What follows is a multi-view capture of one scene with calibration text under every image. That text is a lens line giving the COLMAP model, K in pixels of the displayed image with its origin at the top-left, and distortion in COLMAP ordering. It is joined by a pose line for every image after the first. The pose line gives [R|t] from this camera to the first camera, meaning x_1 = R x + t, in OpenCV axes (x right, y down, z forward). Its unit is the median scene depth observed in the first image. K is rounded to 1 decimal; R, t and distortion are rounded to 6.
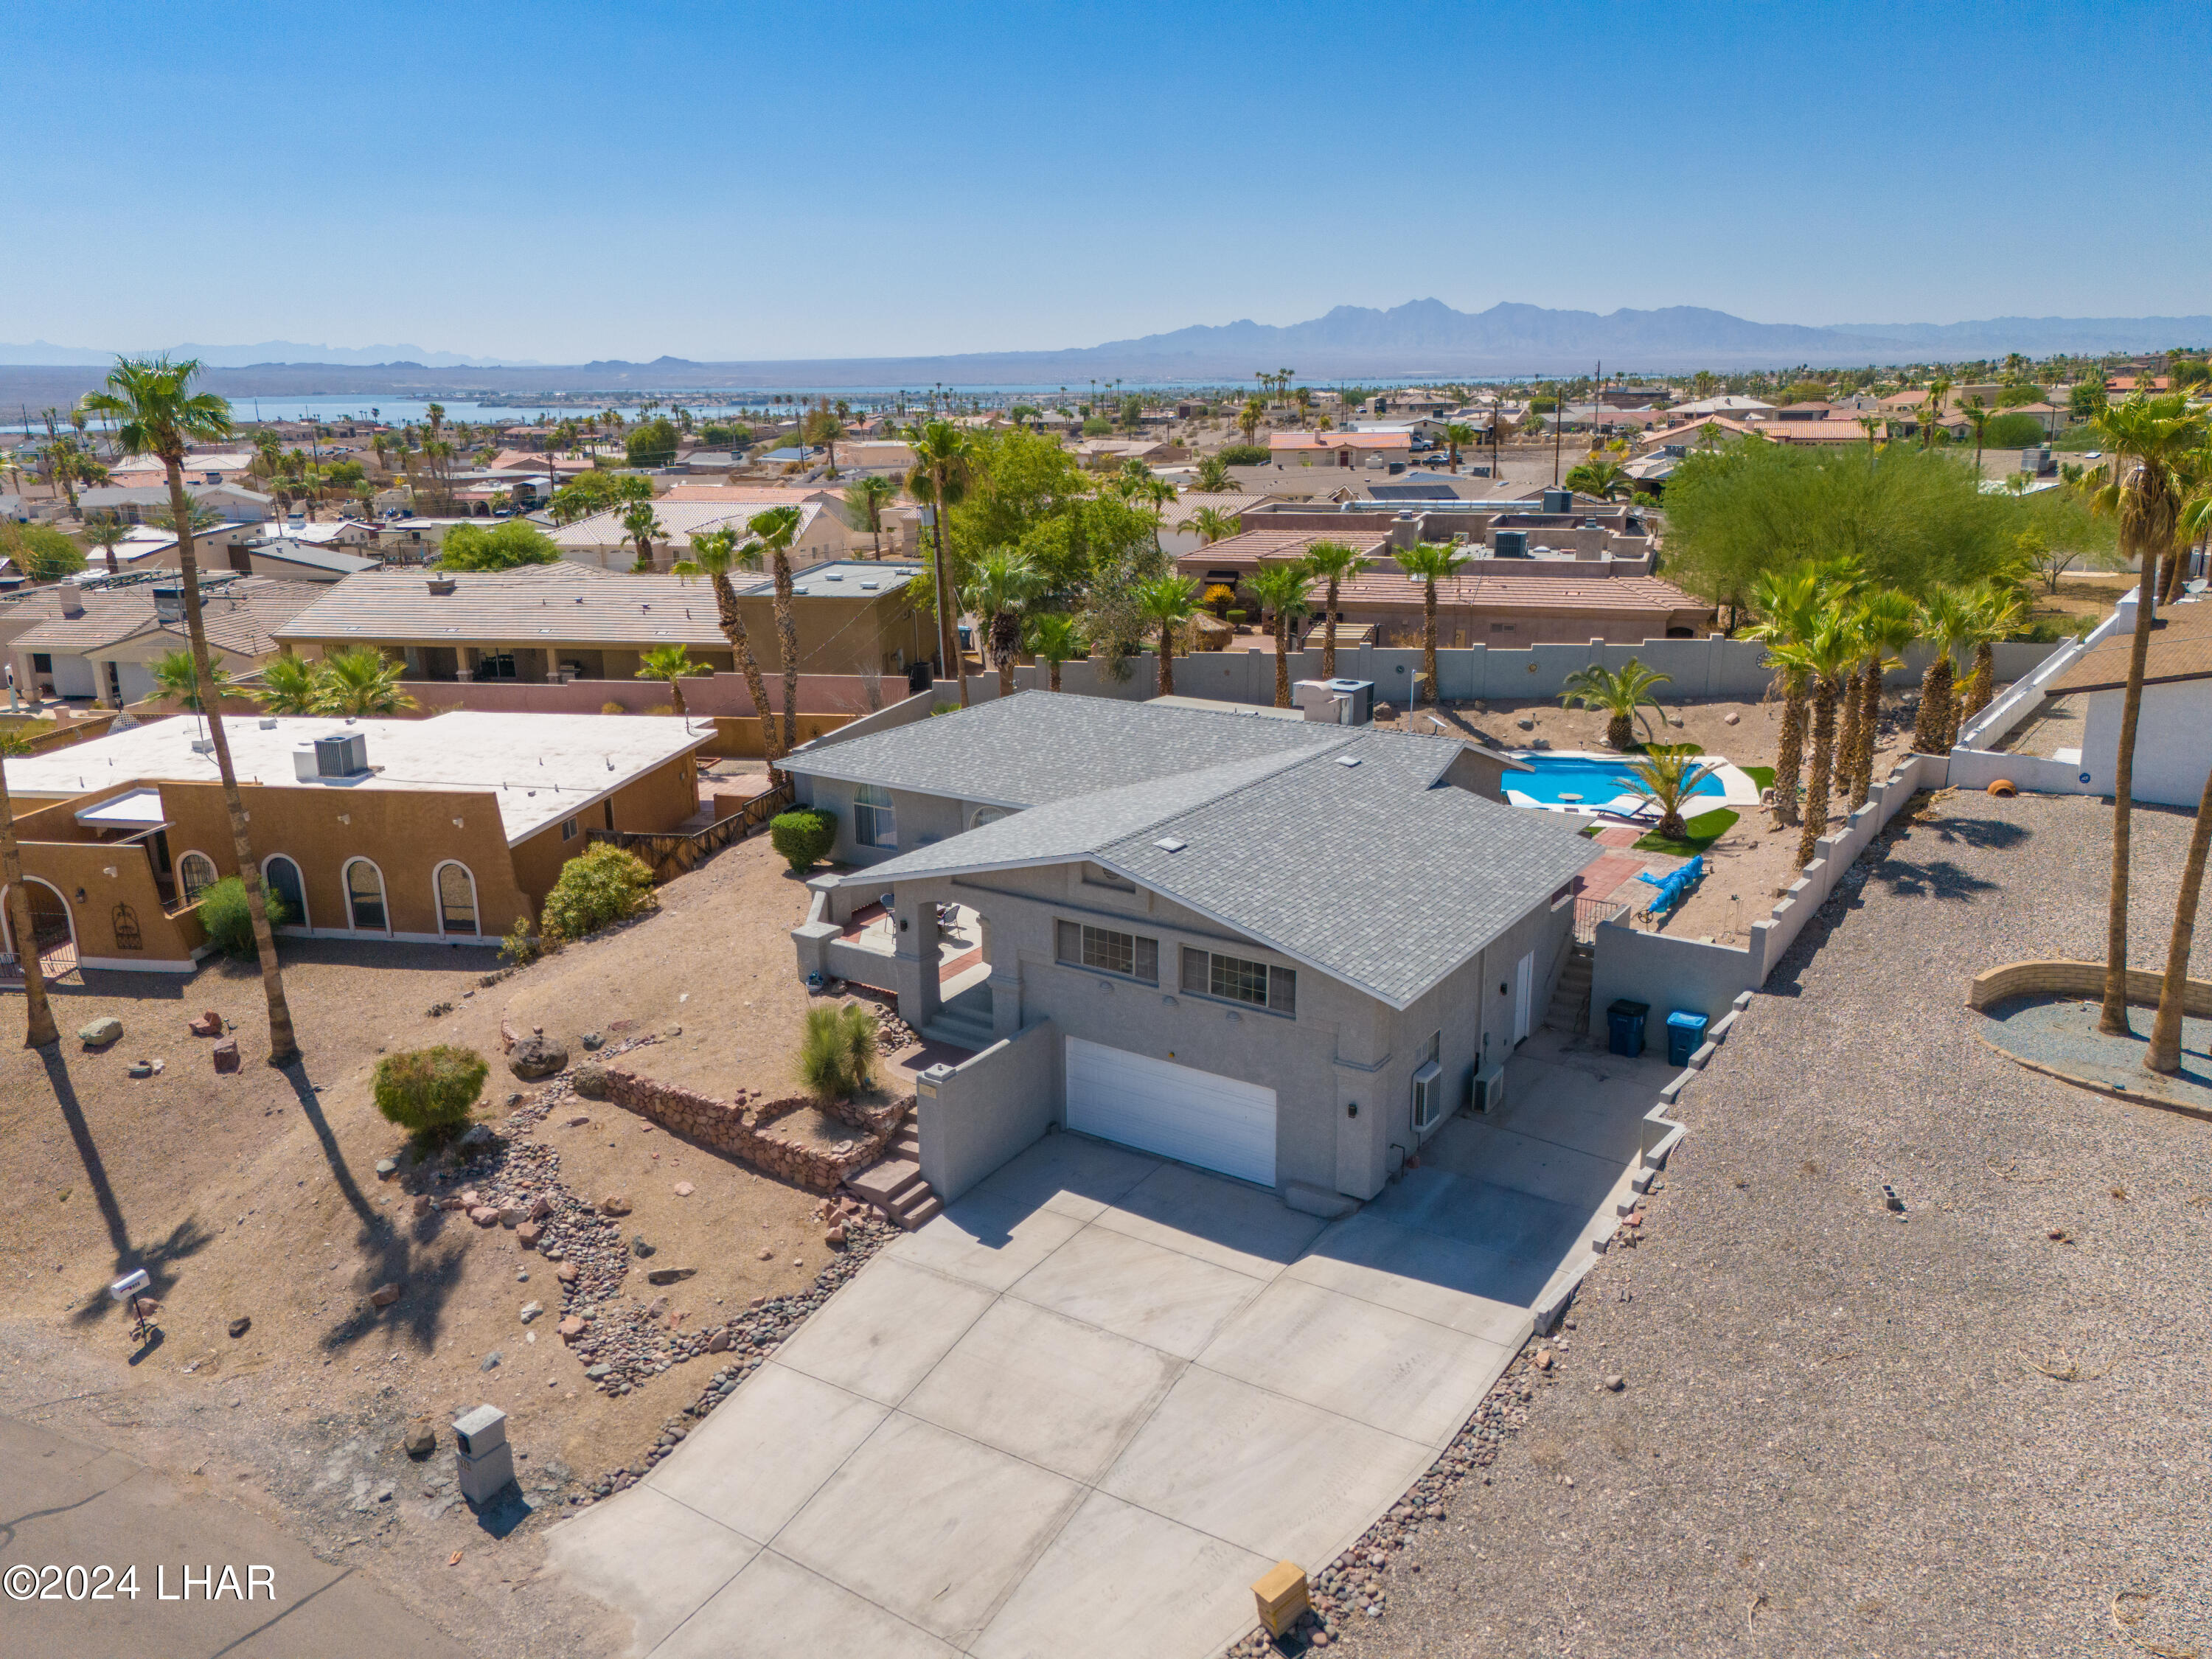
lens RADIAL K [[1644.5, 0, 1106.0], [0, 1644.5, 829.5], [0, 0, 1]] dist [0.036815, -0.005380]
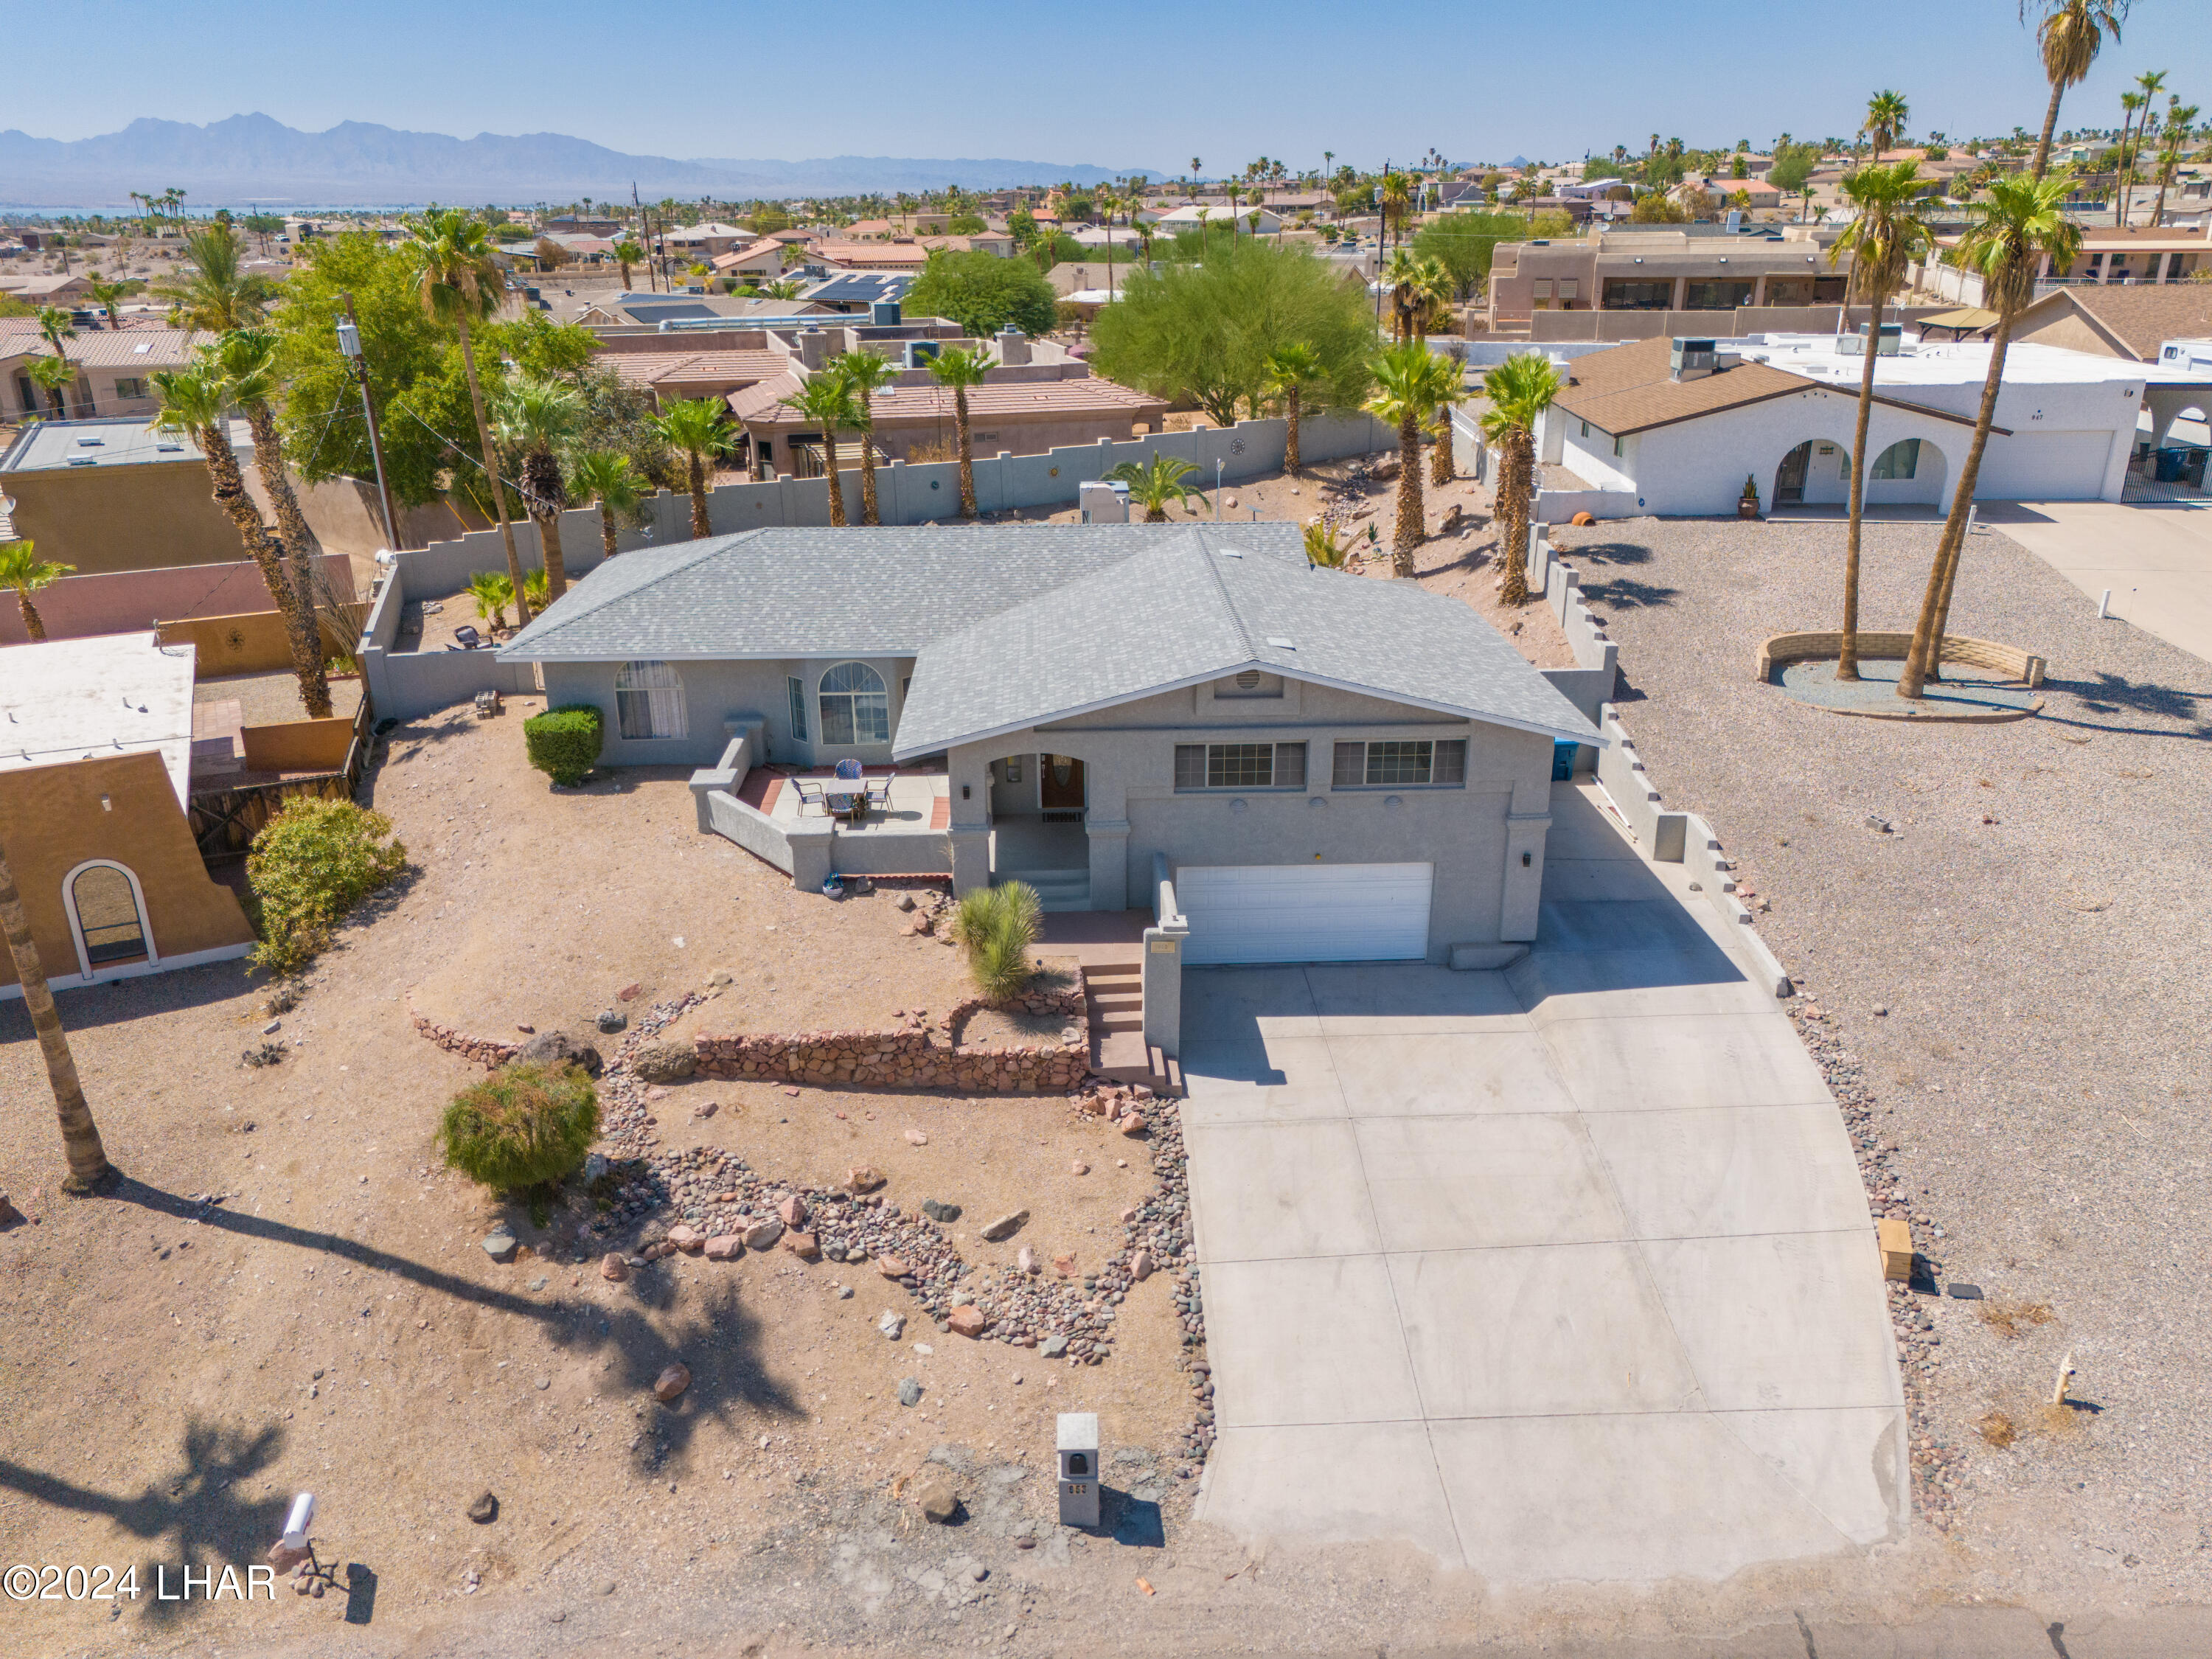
lens RADIAL K [[1626.6, 0, 1112.1], [0, 1626.6, 828.6], [0, 0, 1]] dist [0.073564, -0.064357]
pose [[0.808777, -0.207932, 0.550131, -0.606344], [0.156186, 0.977763, 0.139946, -0.035057], [-0.566997, -0.027262, 0.823268, 0.275315]]
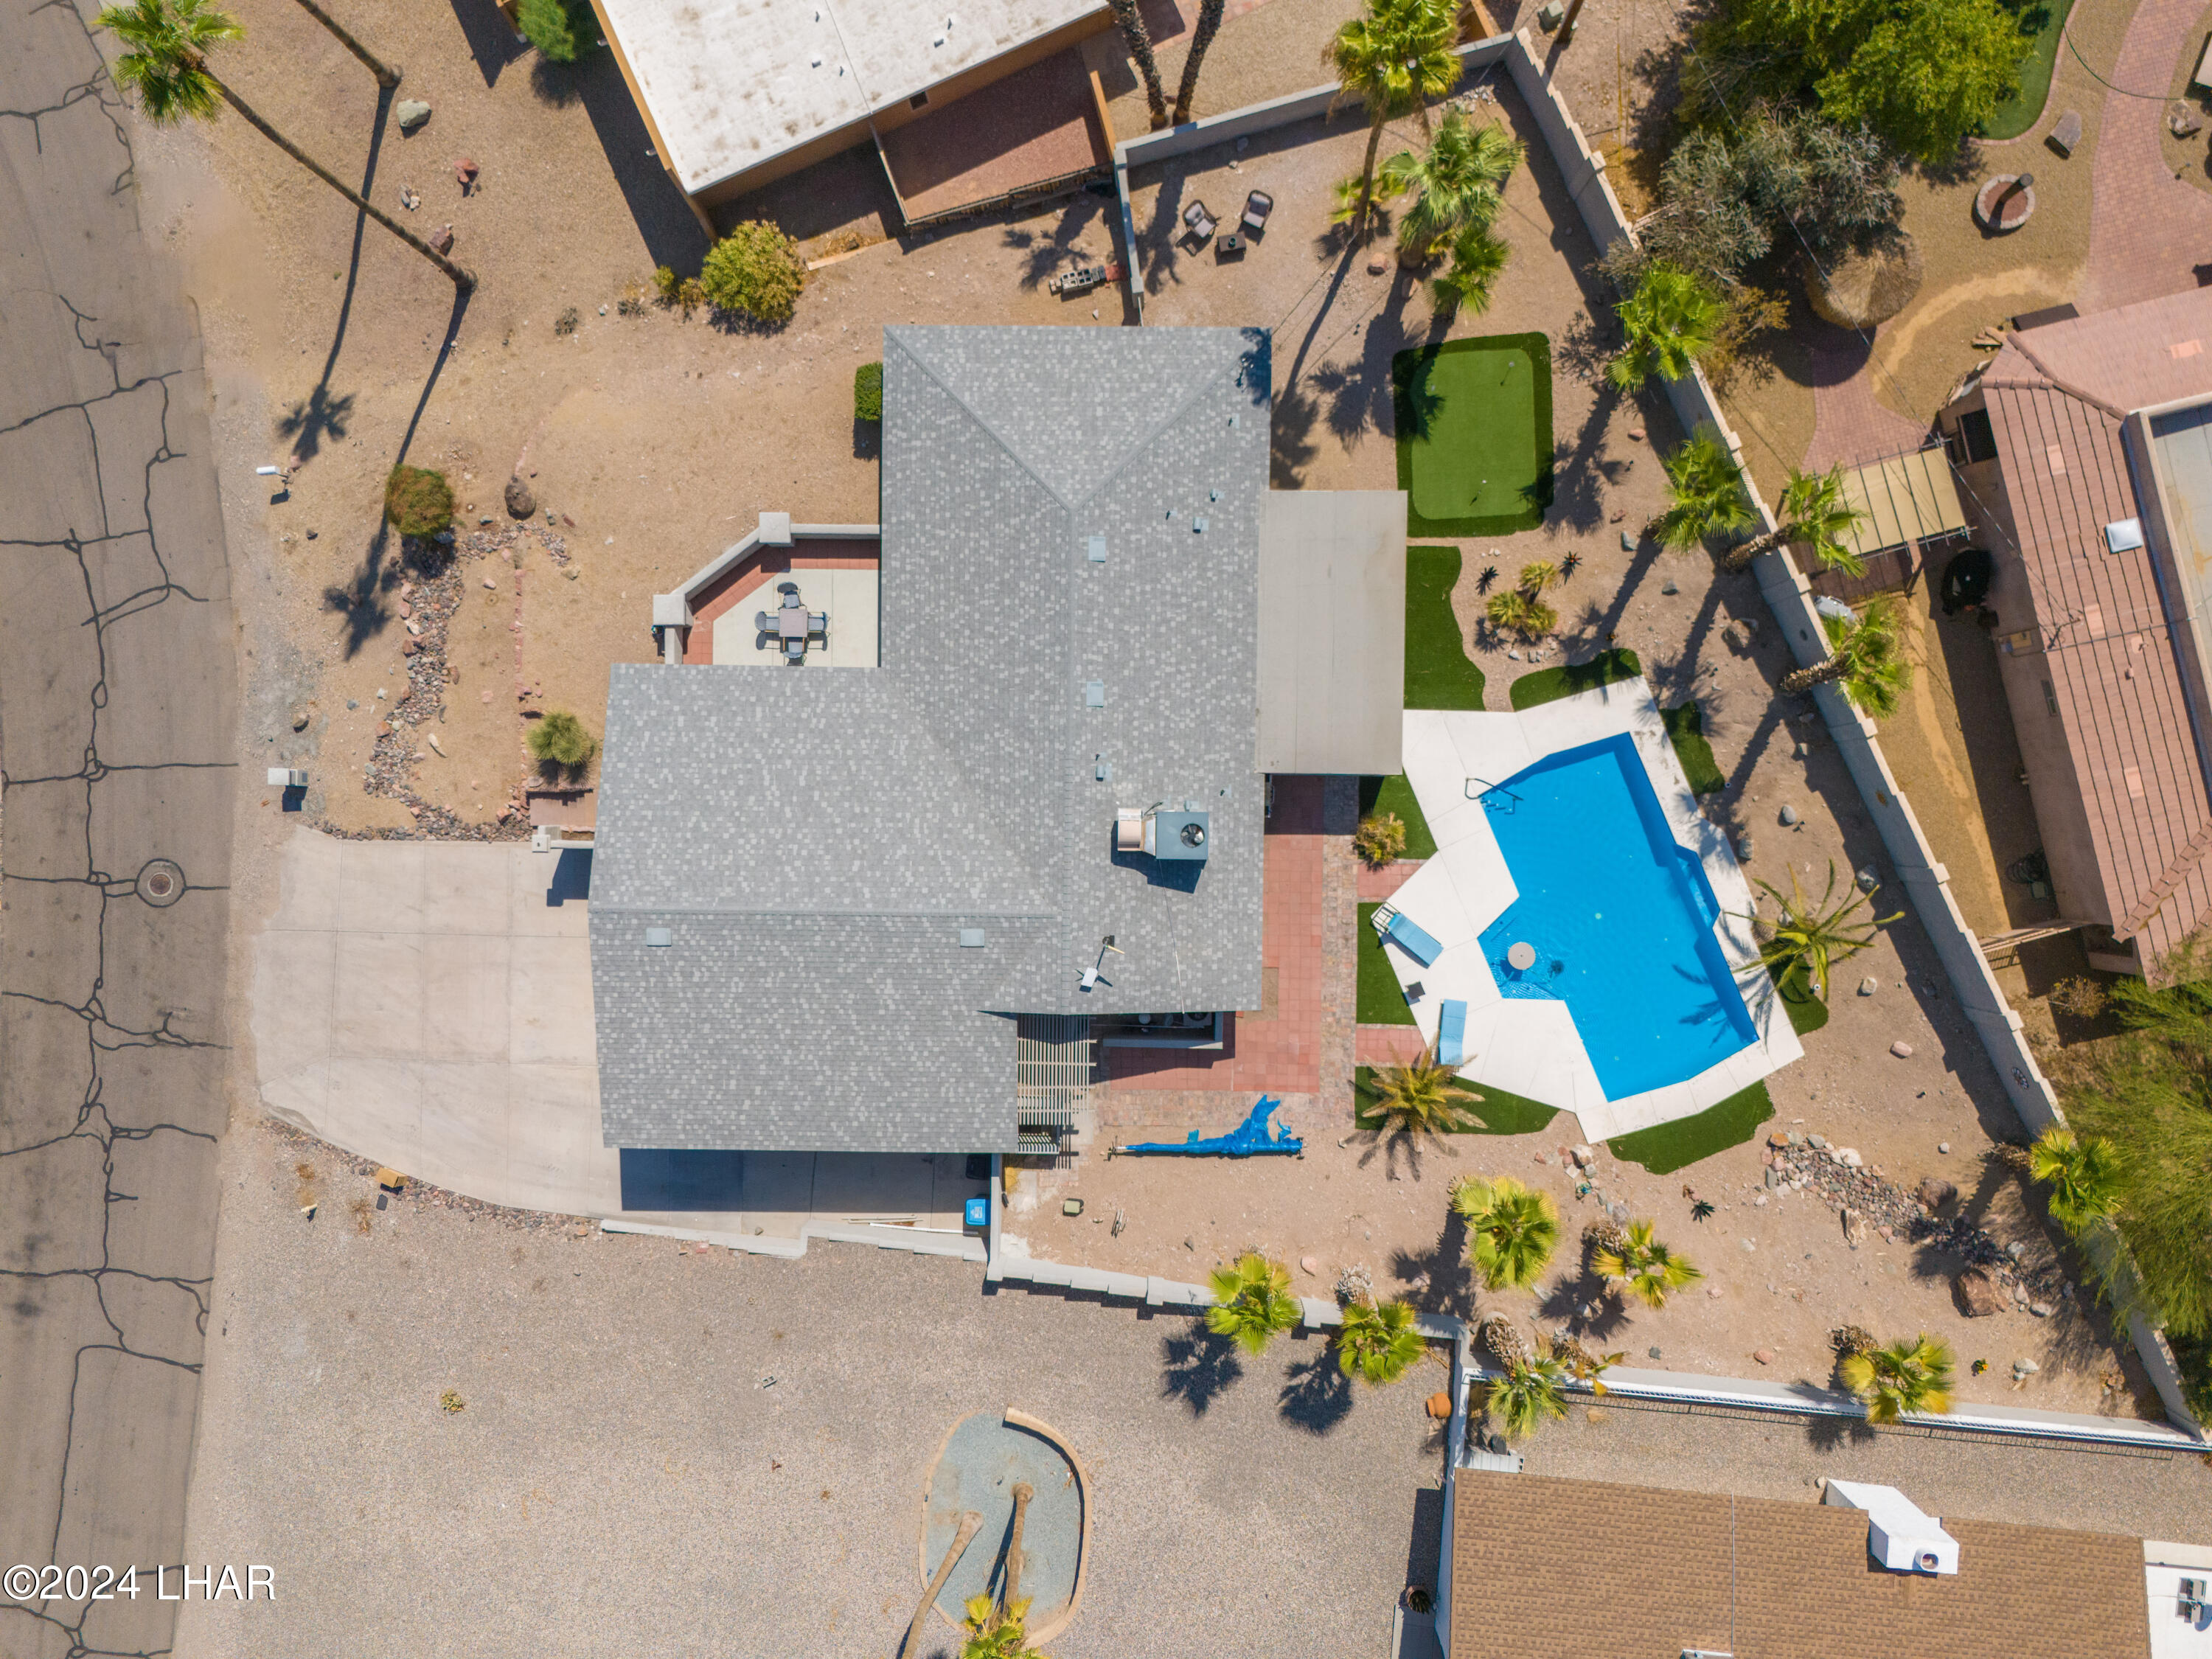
lens RADIAL K [[1626.6, 0, 1112.1], [0, 1626.6, 828.6], [0, 0, 1]] dist [0.073564, -0.064357]
pose [[0.541859, 0.840426, -0.008562, 0.183142], [-0.201518, 0.139804, 0.969456, -1.406637], [0.815953, -0.523583, 0.245115, 1.054146]]
